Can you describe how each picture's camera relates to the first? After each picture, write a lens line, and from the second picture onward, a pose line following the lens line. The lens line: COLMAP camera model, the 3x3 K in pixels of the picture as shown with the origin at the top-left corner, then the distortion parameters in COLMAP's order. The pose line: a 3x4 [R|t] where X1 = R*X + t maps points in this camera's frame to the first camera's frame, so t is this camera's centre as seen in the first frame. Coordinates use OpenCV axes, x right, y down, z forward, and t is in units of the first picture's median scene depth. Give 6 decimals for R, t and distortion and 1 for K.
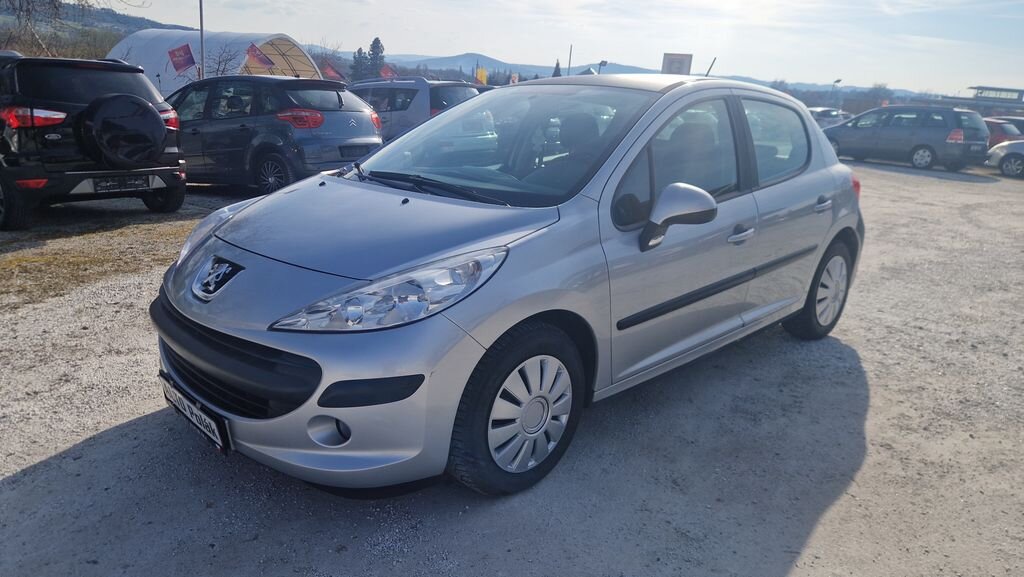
lens RADIAL K [[697.7, 0, 512.0], [0, 697.7, 288.5], [0, 0, 1]] dist [0.067833, -0.055054]
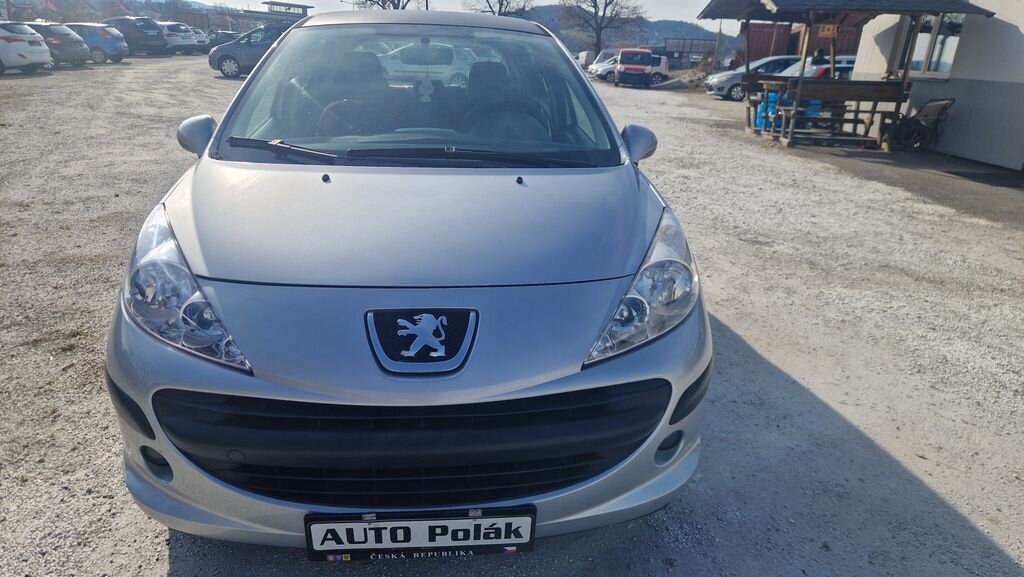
lens RADIAL K [[697.7, 0, 512.0], [0, 697.7, 288.5], [0, 0, 1]] dist [0.067833, -0.055054]
pose [[0.606009, -0.278975, 0.744933, -0.870004], [0.191438, 0.960109, 0.203821, -0.184888], [-0.772078, 0.019091, 0.635241, 0.516213]]
